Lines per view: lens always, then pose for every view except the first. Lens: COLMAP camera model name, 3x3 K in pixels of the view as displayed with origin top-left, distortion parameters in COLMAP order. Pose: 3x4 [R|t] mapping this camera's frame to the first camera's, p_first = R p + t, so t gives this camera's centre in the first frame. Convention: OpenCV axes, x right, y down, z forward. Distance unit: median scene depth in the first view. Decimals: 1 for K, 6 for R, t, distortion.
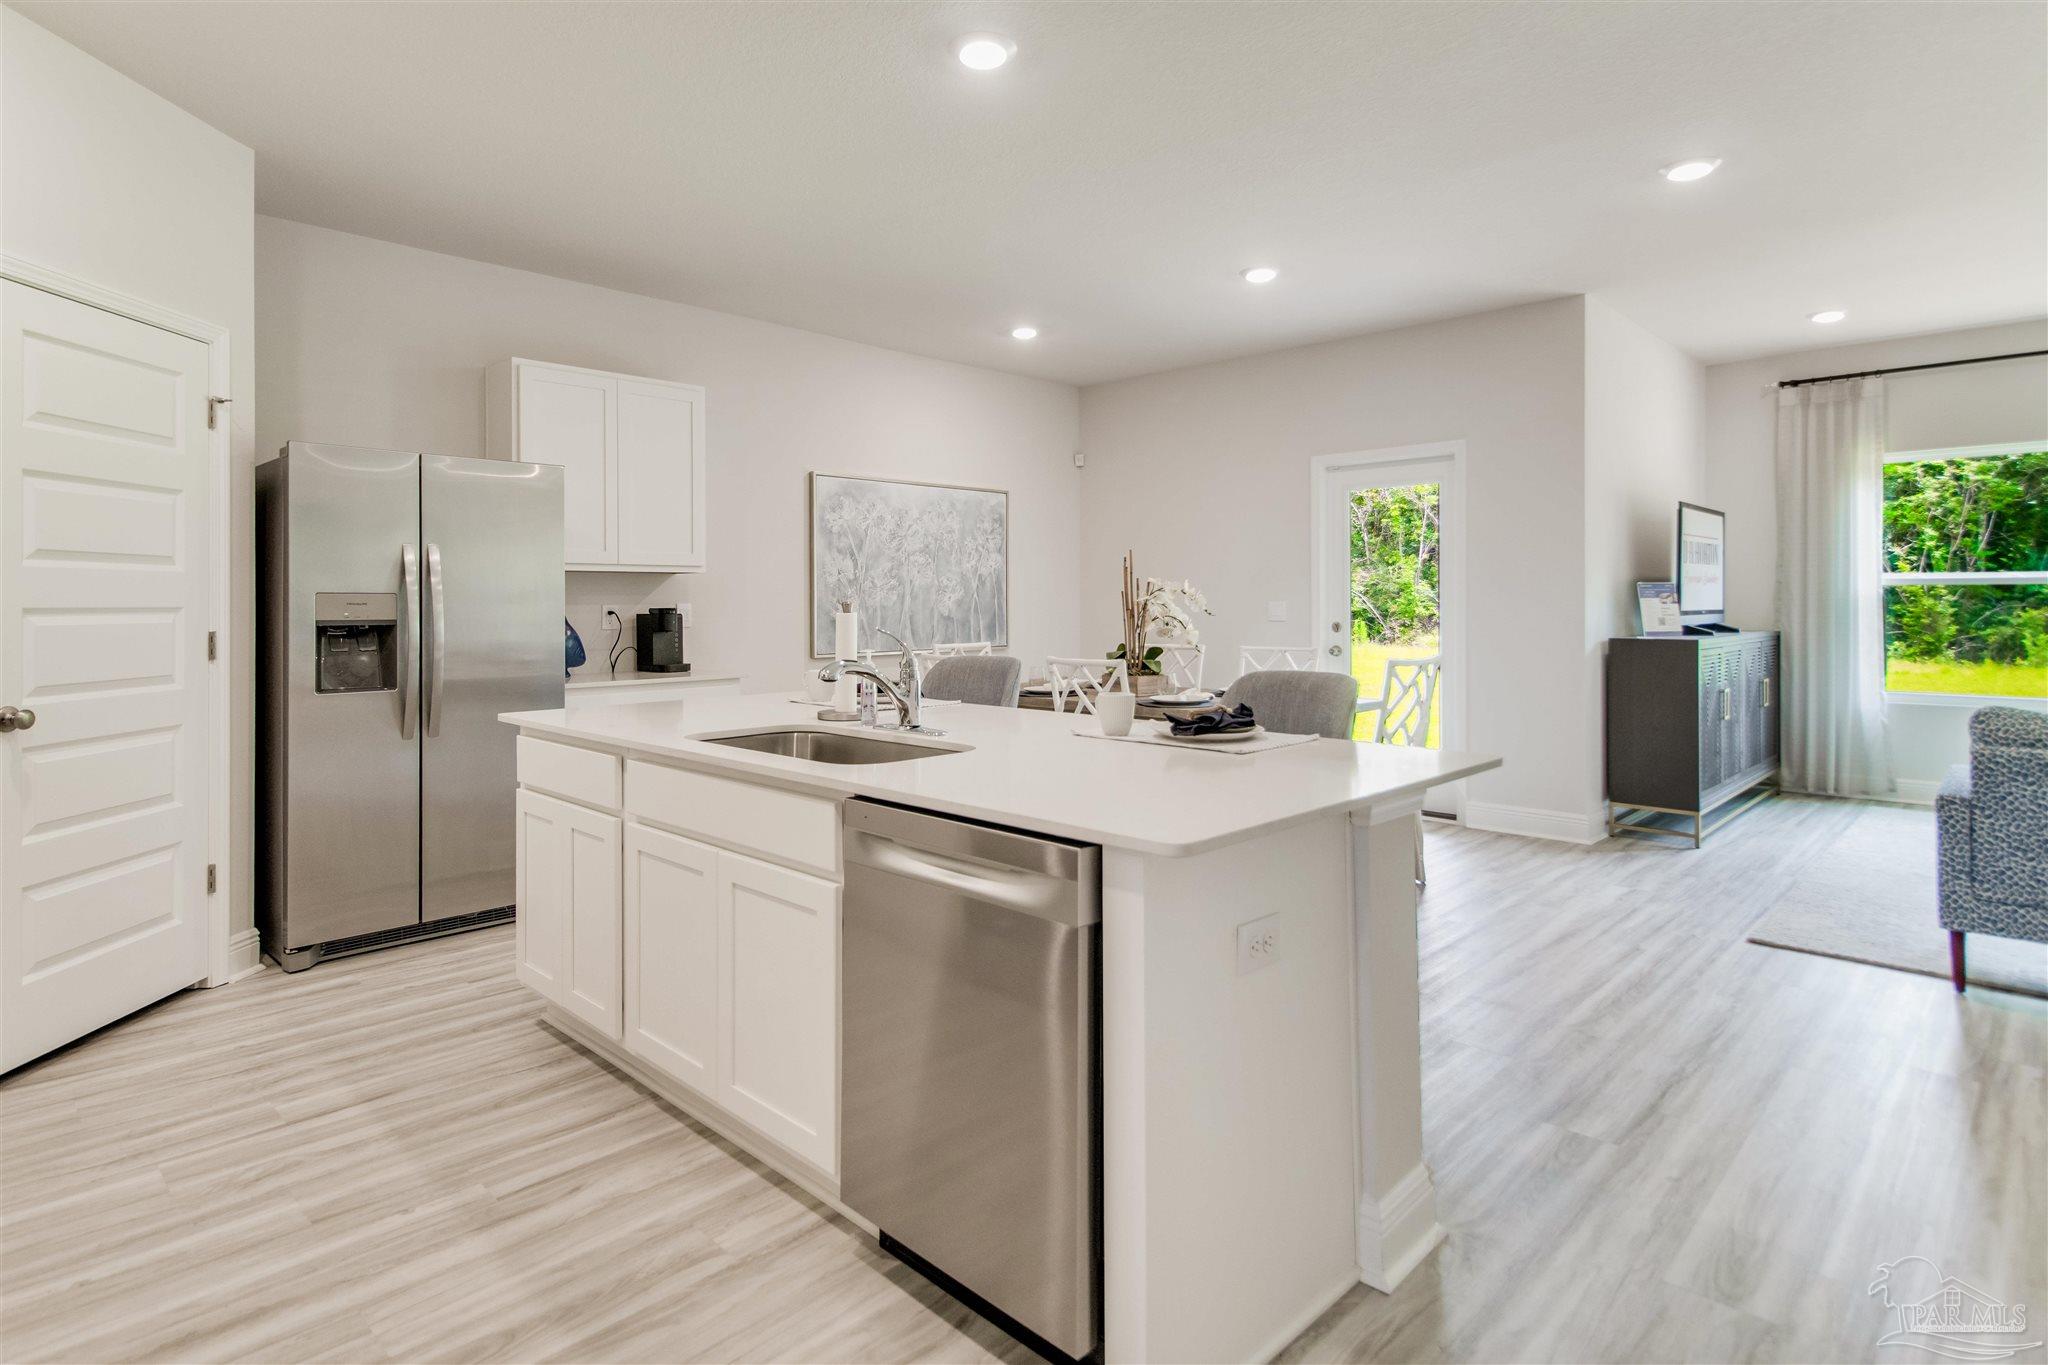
lens RADIAL K [[1081.3, 0, 1030.7], [0, 1081.3, 602.6], [0, 0, 1]] dist [-0.000543, -0.000098]
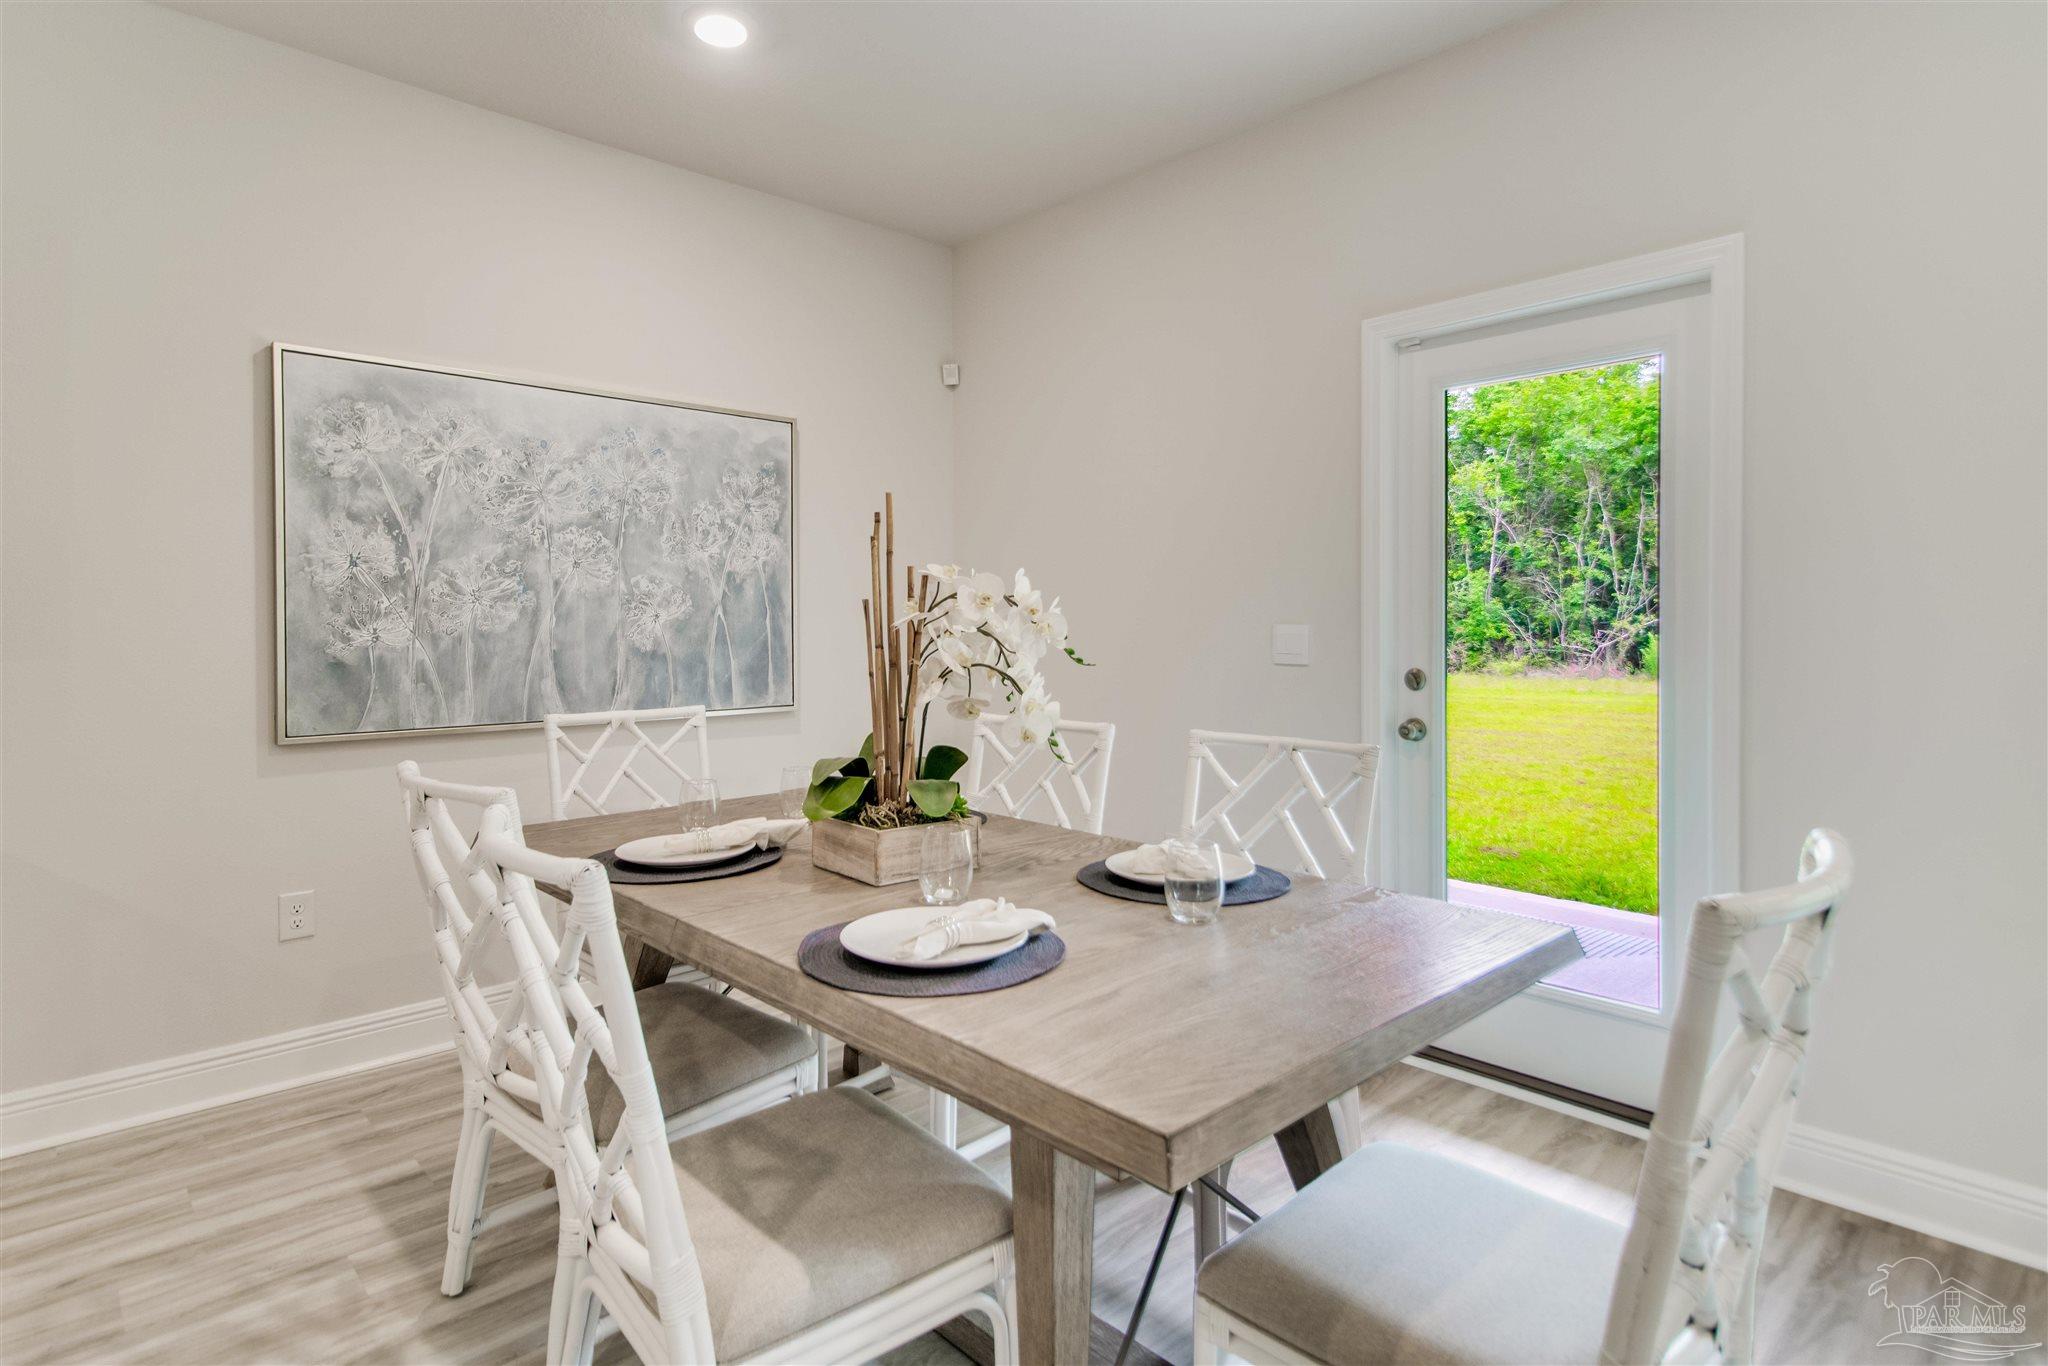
lens RADIAL K [[1082.0, 0, 1030.8], [0, 1082.0, 643.6], [0, 0, 1]] dist [0.001598, 0.000013]
pose [[0.999000, 0.002928, -0.044607, 0.134589], [-0.002028, 0.999794, 0.020211, -0.002233], [0.044657, -0.020100, 0.998800, 0.514445]]
